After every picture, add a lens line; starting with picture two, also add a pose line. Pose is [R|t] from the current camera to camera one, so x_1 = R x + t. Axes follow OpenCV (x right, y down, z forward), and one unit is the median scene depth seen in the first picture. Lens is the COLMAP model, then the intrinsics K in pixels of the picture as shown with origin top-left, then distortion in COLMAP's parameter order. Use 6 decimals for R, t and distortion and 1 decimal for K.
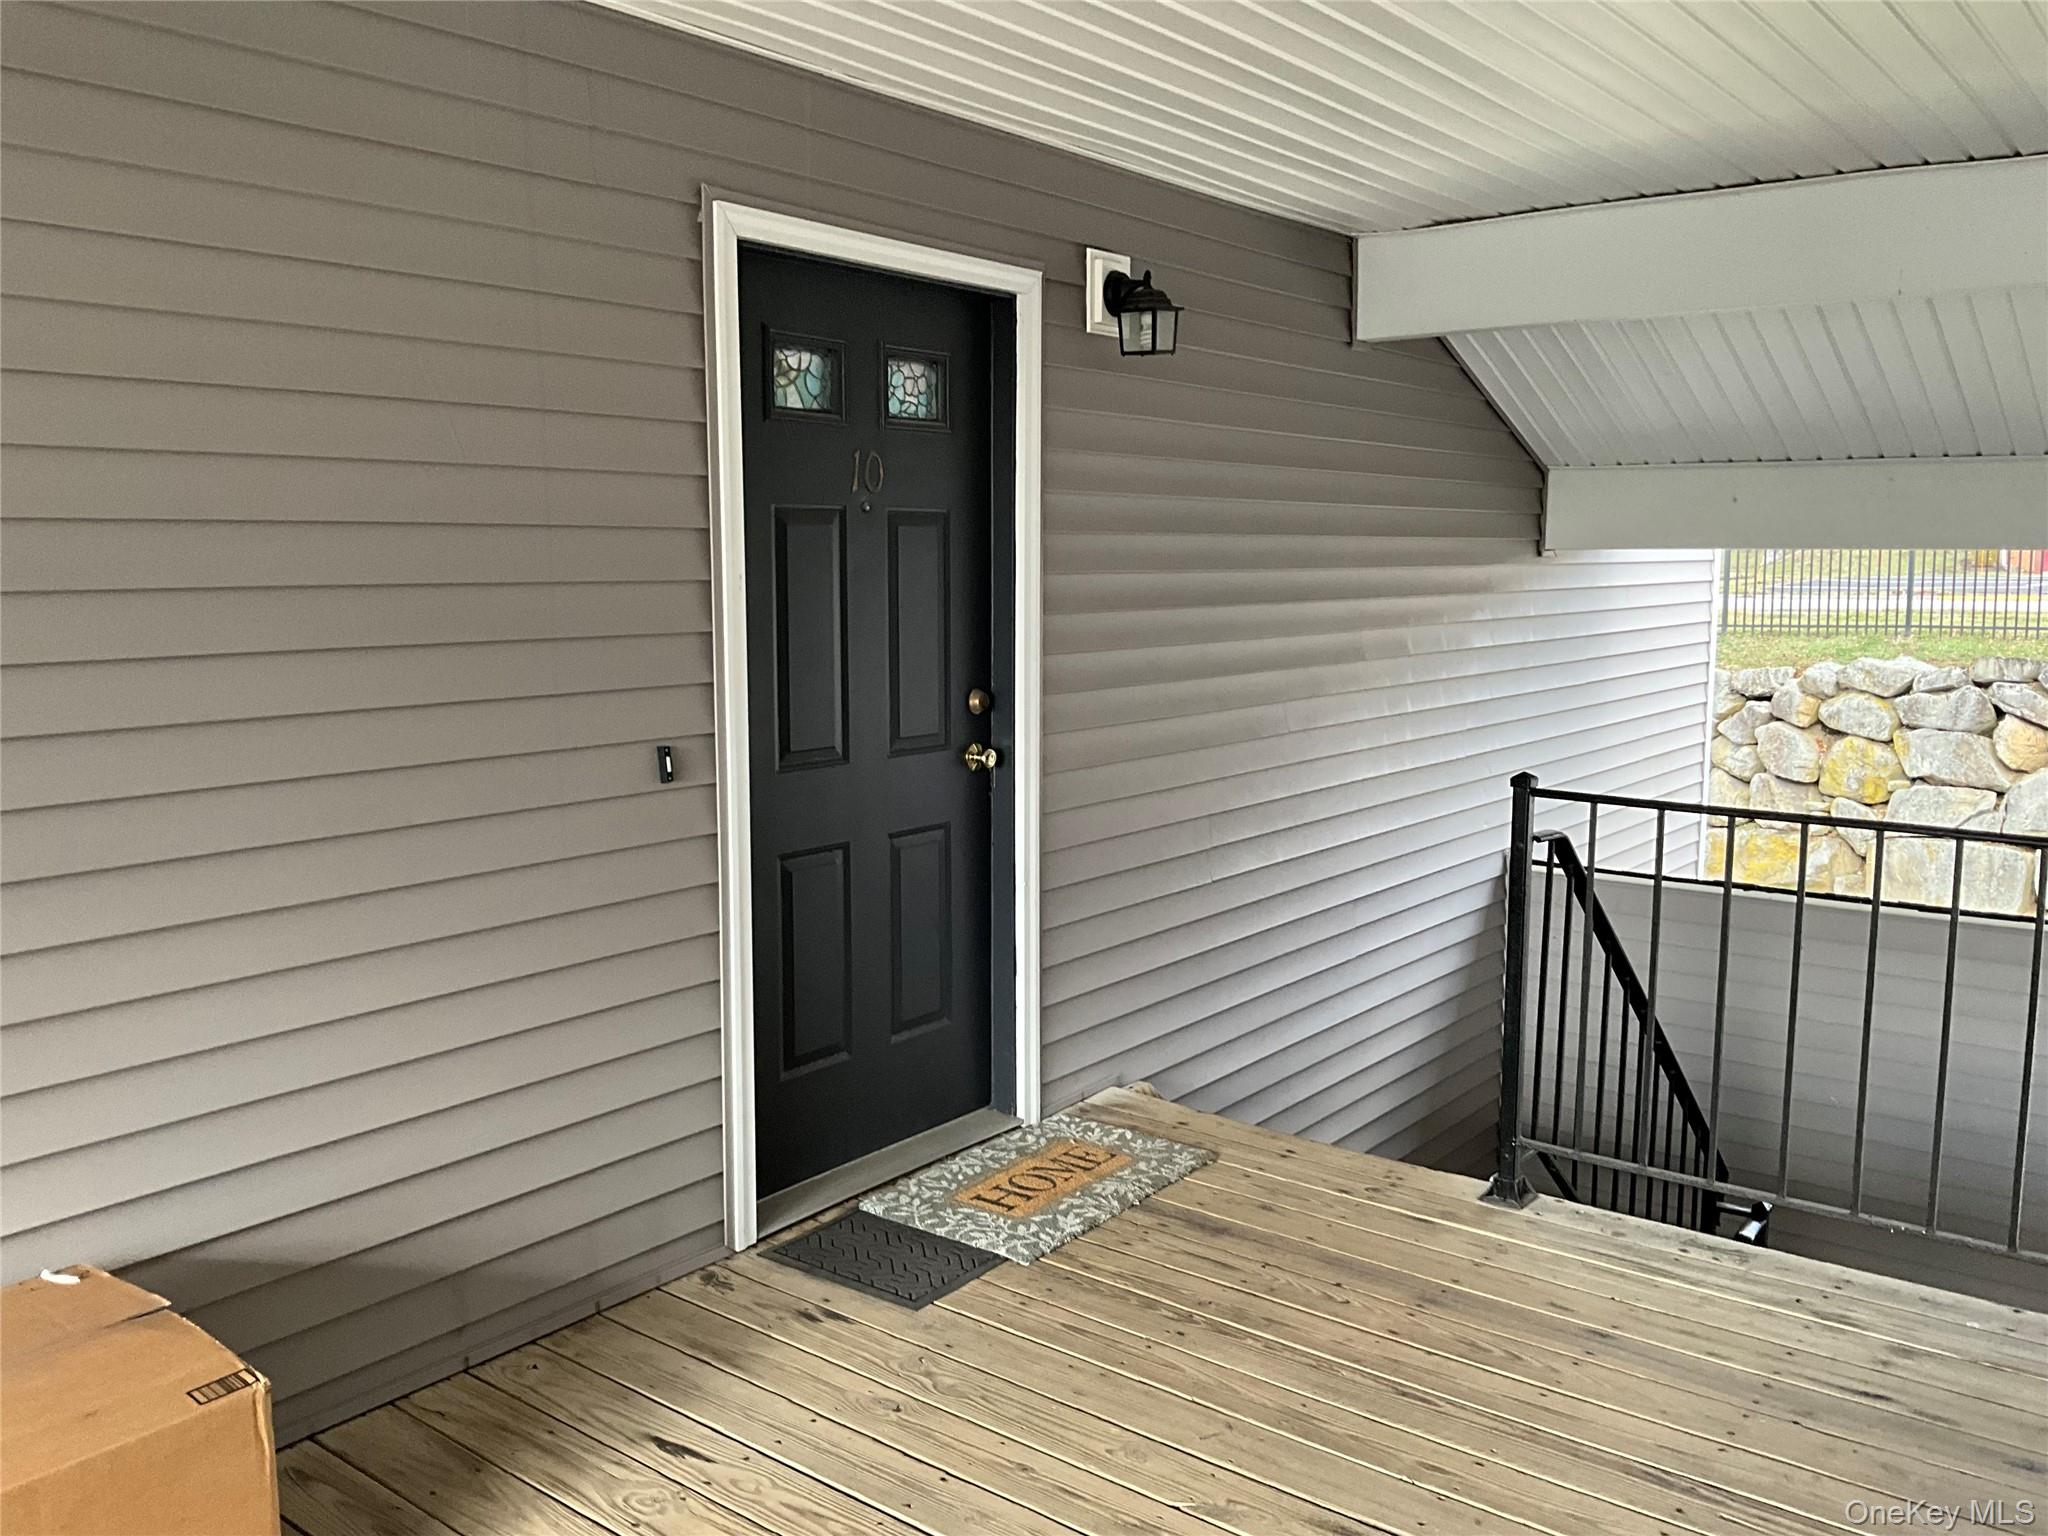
lens RADIAL K [[1683.5, 0, 1036.9], [0, 1683.5, 765.0], [0, 0, 1]] dist [0.077123, -0.152728]
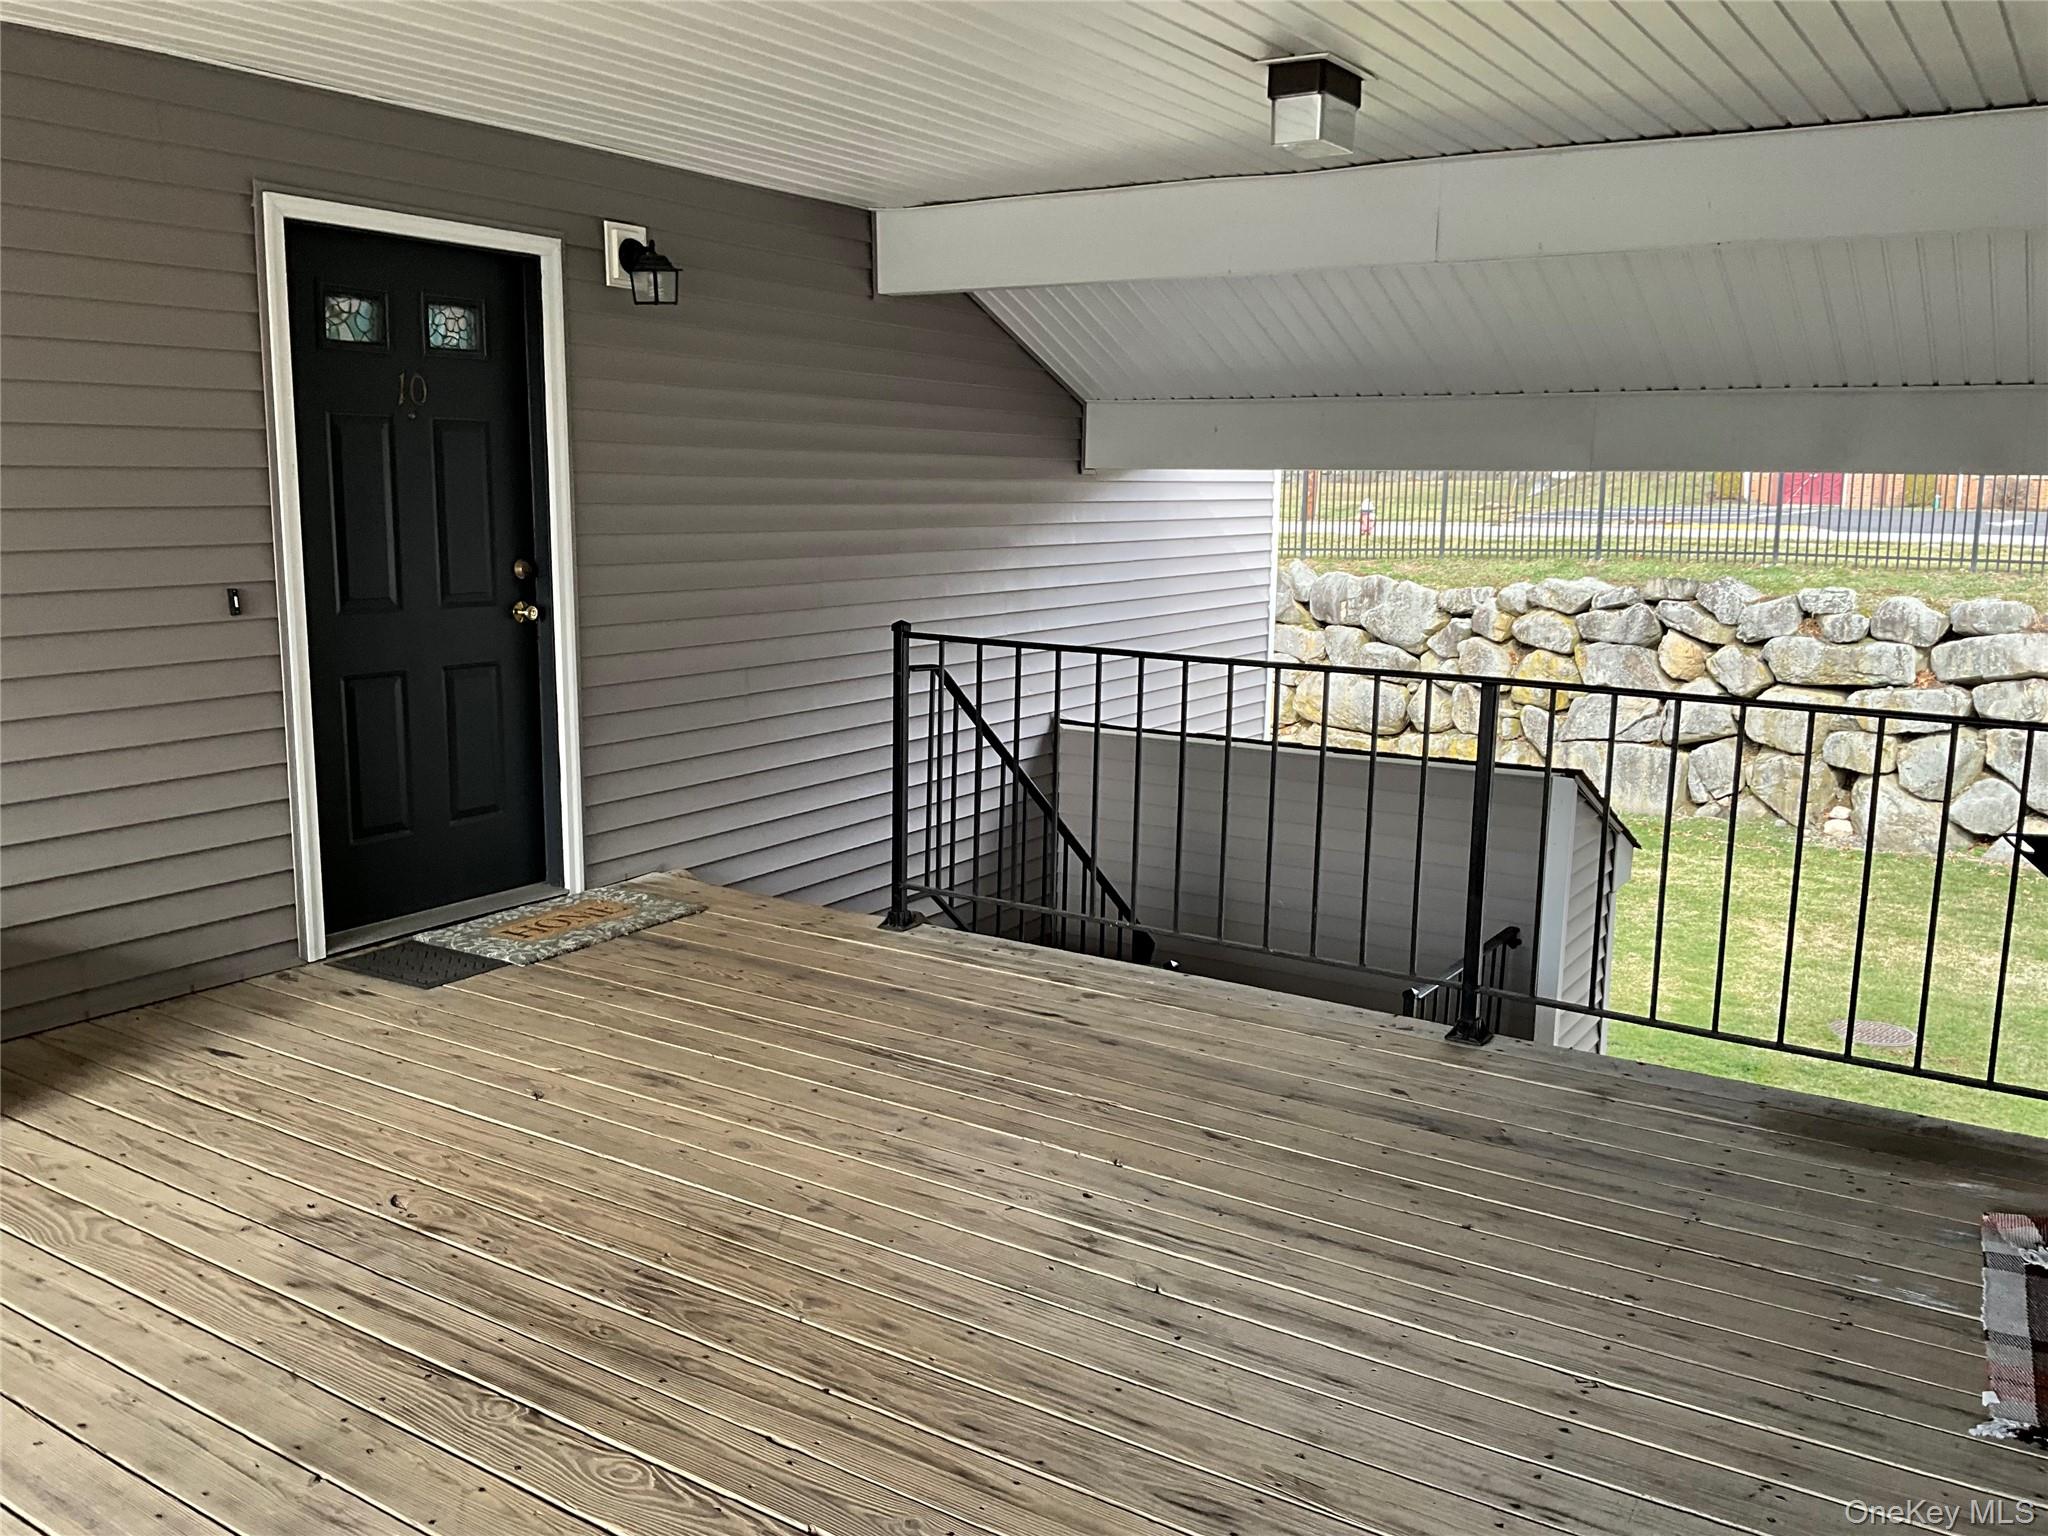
lens RADIAL K [[1683.5, 0, 1037.0], [0, 1683.5, 777.0], [0, 0, 1]] dist [0.077123, -0.152728]
pose [[0.995181, -0.002840, 0.098014, 0.255775], [-0.002144, 0.998711, 0.050703, 0.061135], [-0.098031, -0.050669, 0.993893, -0.389360]]
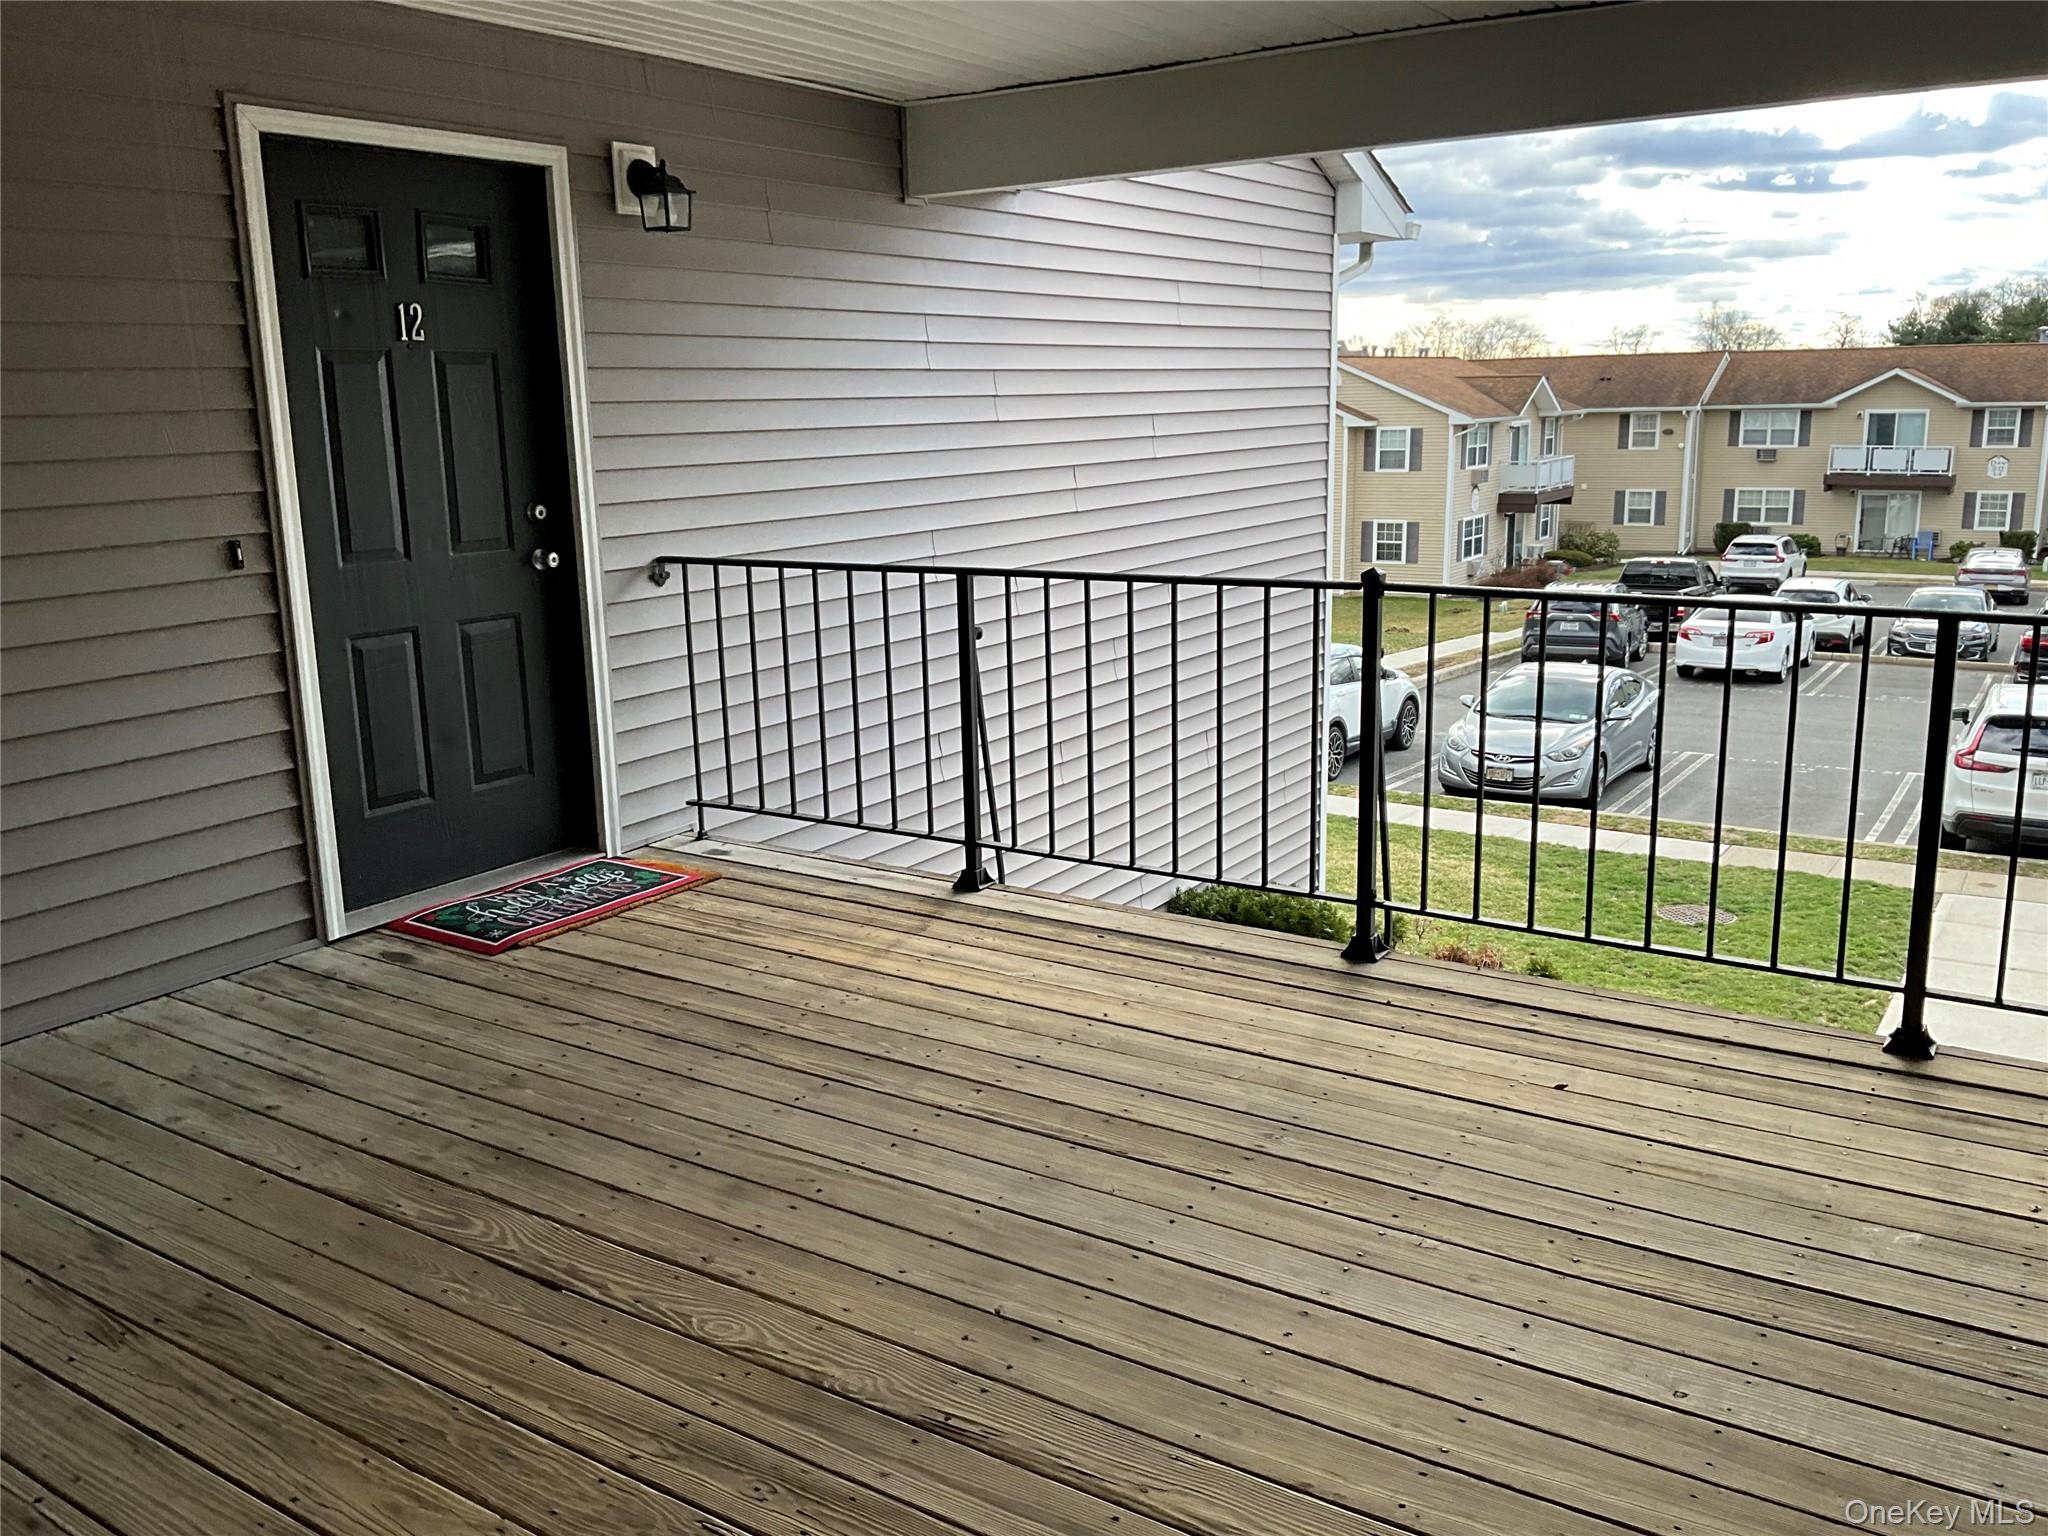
lens RADIAL K [[1683.5, 0, 1020.5], [0, 1683.5, 766.4], [0, 0, 1]] dist [0.077123, -0.152728]
pose [[0.996696, -0.037779, 0.071904, 0.237883], [0.031622, 0.995886, 0.084916, 0.056775], [-0.074816, -0.082361, 0.993790, -0.283187]]
